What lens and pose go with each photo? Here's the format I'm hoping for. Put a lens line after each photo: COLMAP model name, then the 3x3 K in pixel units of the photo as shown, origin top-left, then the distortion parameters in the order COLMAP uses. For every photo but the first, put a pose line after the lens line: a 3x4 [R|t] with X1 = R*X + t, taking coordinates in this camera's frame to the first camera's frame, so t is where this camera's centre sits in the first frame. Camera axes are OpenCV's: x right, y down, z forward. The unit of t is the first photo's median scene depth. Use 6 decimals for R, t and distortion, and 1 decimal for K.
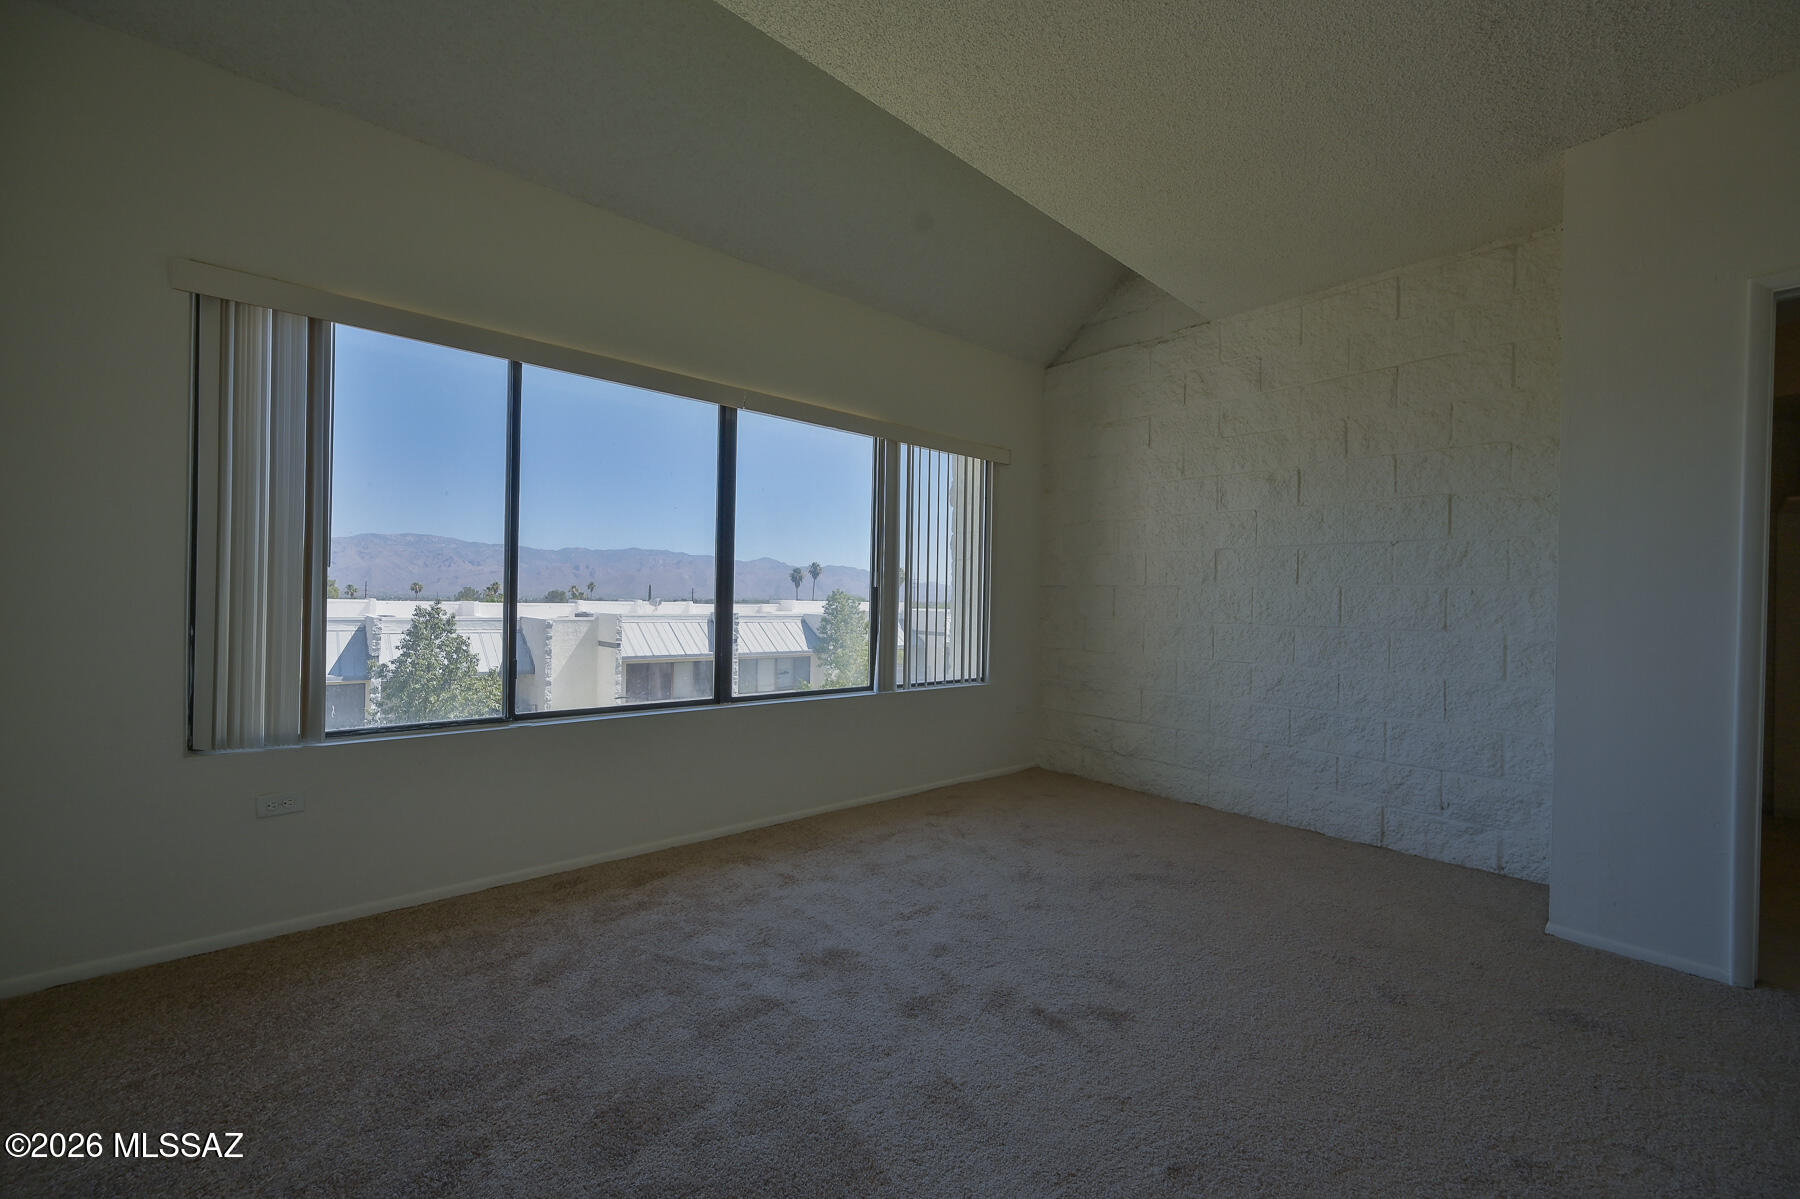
lens RADIAL K [[707.8, 0, 900.7], [0, 707.8, 602.3], [0, 0, 1]] dist [-0.001326, -0.000357]
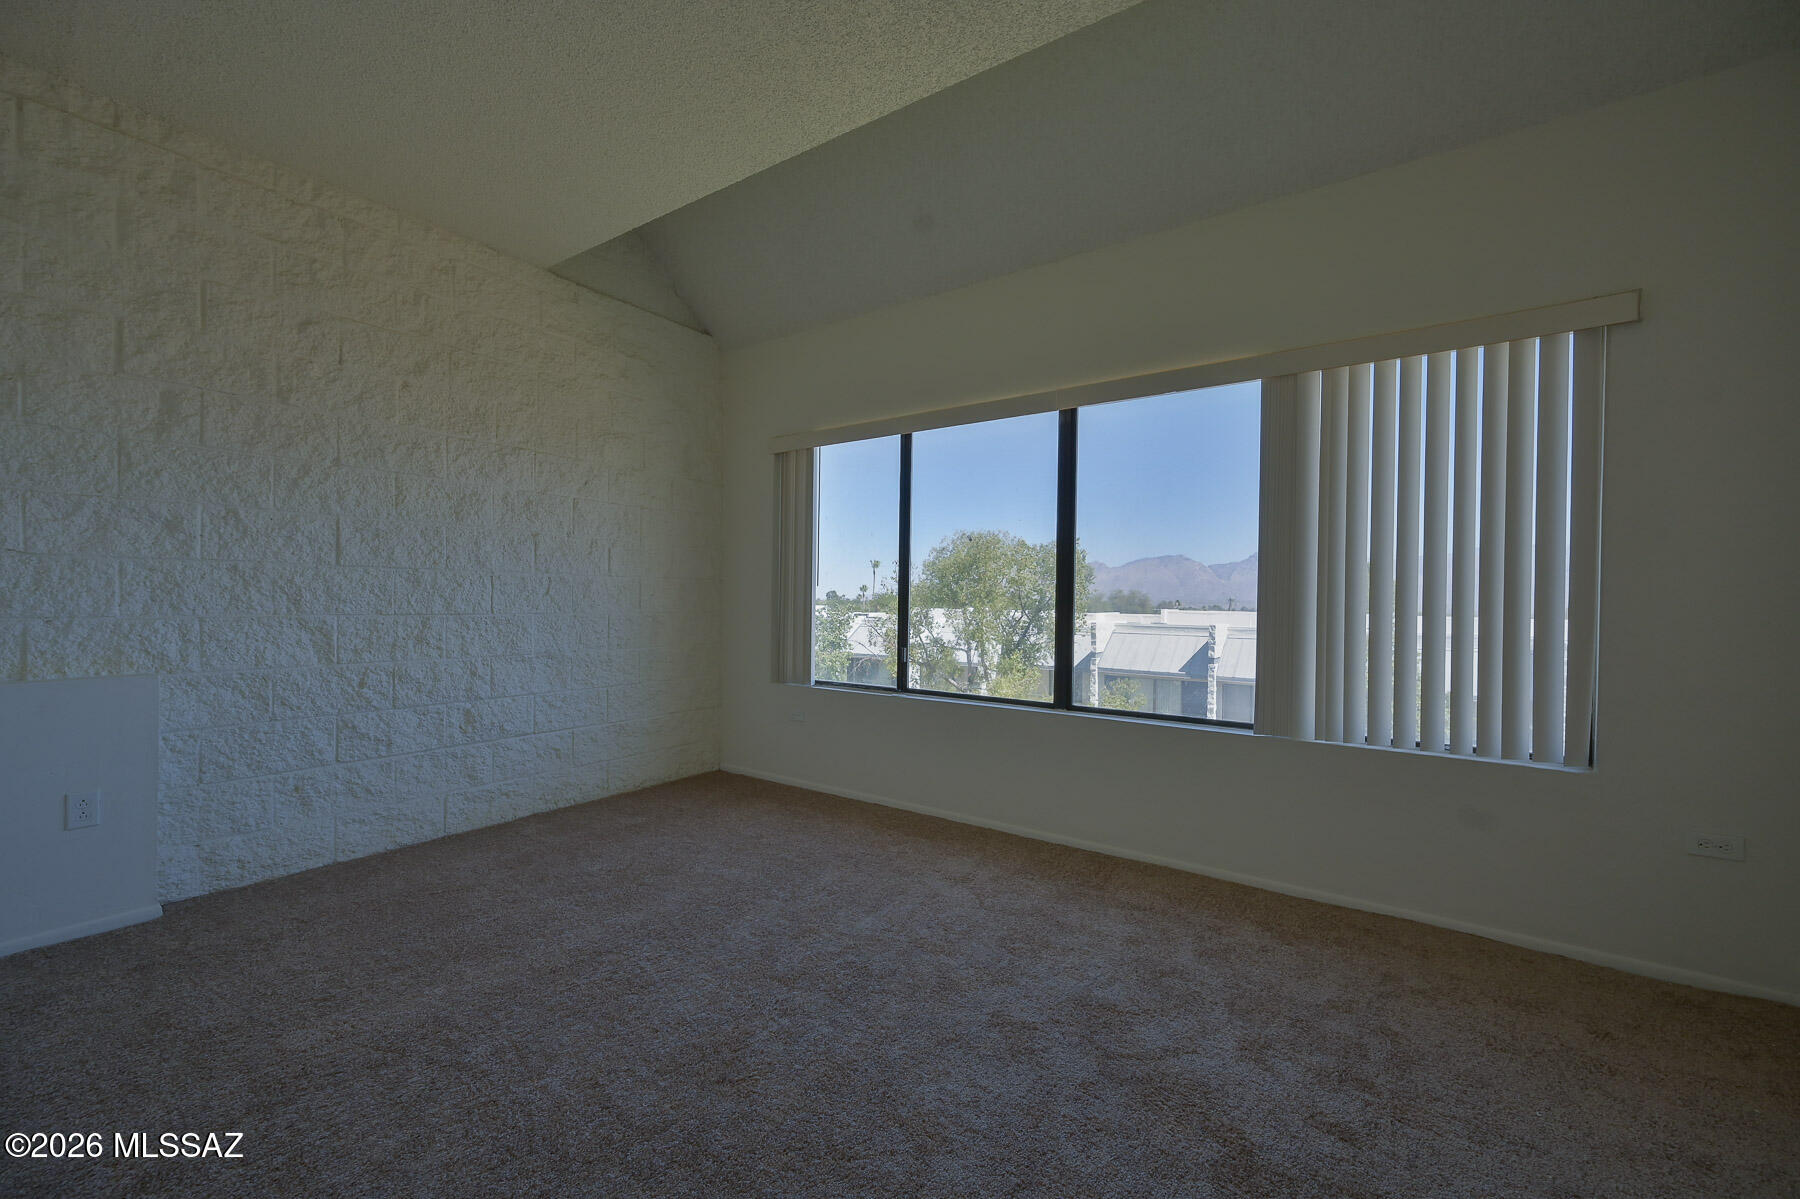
lens RADIAL K [[707.8, 0, 902.8], [0, 707.8, 604.7], [0, 0, 1]] dist [-0.001326, -0.000357]
pose [[0.244695, -0.008756, -0.969561, 0.383806], [-0.010280, 0.999880, -0.011624, 0.005720], [0.969546, 0.012811, 0.244575, 0.317423]]
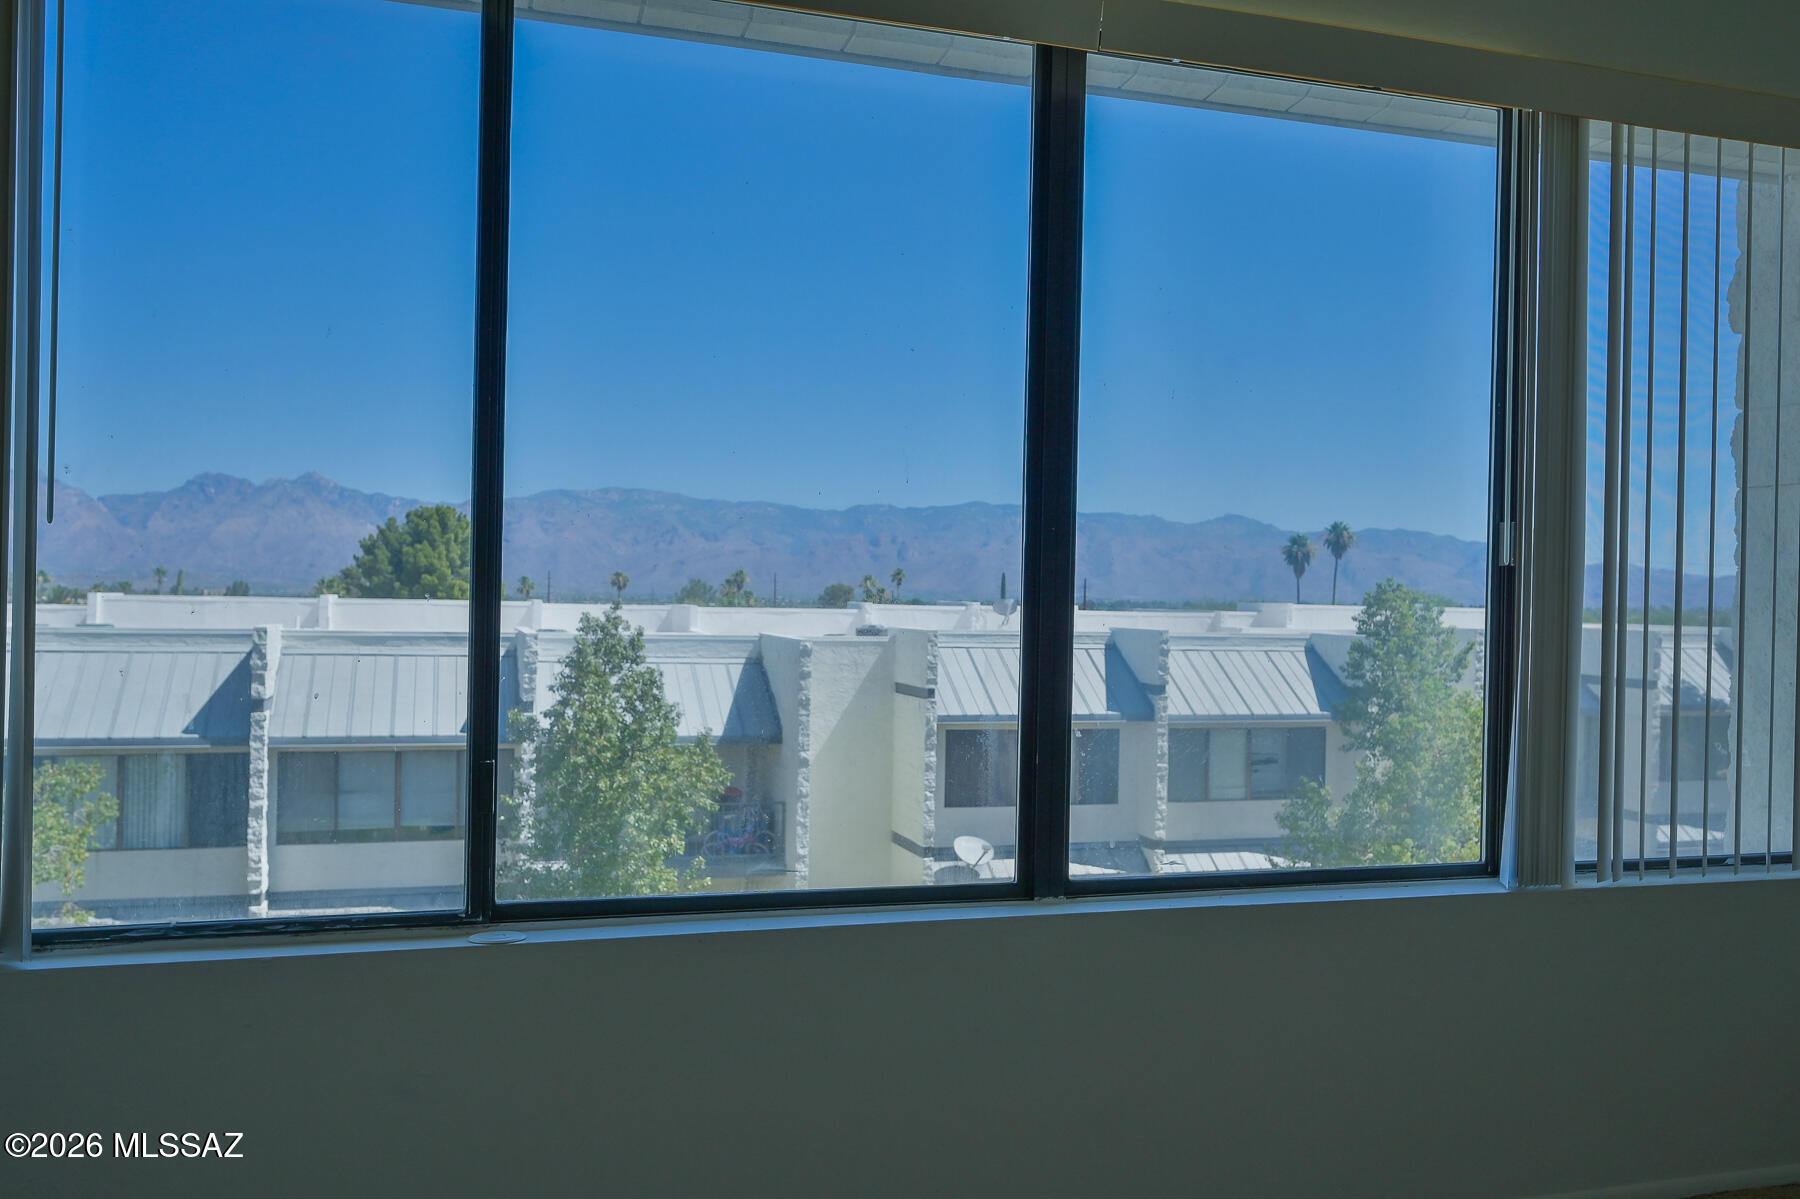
lens RADIAL K [[1459.7, 0, 904.8], [0, 1459.7, 607.3], [0, 0, 1]] dist [-0.007956, -0.017844]
pose [[0.917377, 0.002145, -0.398014, -0.015639], [-0.002307, 0.999997, 0.000074, -0.000173], [0.398013, 0.000850, 0.917379, 0.181808]]
